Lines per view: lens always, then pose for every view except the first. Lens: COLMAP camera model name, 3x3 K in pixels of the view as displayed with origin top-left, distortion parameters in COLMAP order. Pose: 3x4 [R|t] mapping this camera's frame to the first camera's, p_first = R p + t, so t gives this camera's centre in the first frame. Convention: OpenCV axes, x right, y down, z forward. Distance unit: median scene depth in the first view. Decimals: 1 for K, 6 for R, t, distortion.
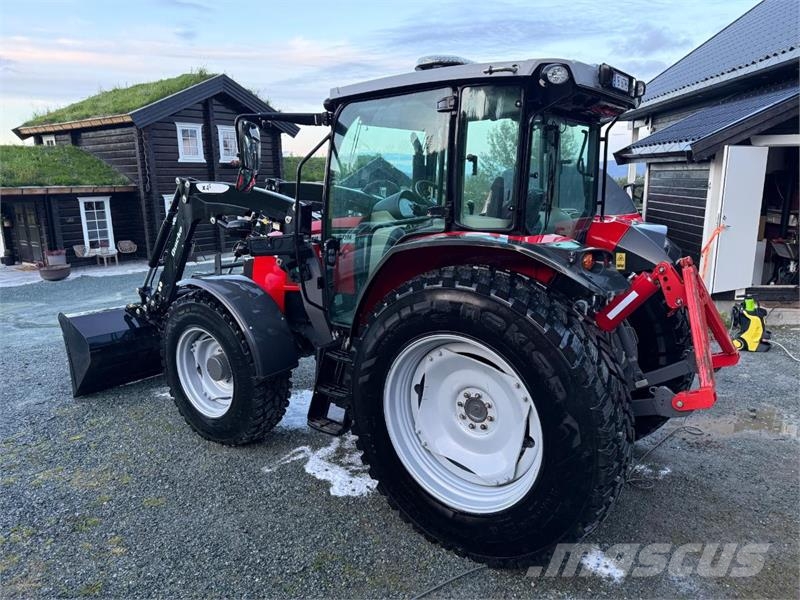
lens RADIAL K [[564.6, 0, 402.8], [0, 564.6, 305.7], [0, 0, 1]] dist [0.064413, -0.086197]
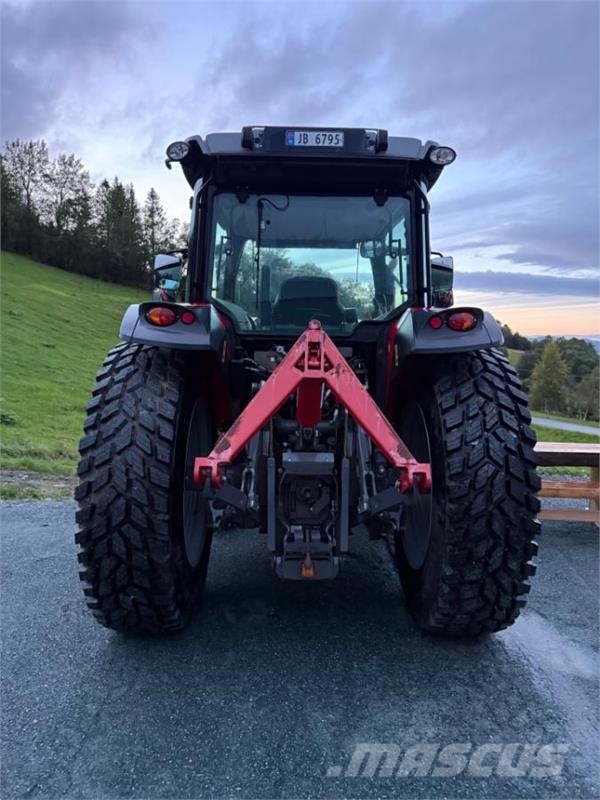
lens RADIAL K [[564.6, 0, 305.9], [0, 564.6, 403.2], [0, 0, 1]] dist [0.064413, -0.086197]
pose [[0.607032, 0.039655, -0.793687, 0.774055], [-0.194986, 0.975655, -0.100384, 0.073907], [0.770384, 0.215694, 0.599987, 0.381182]]
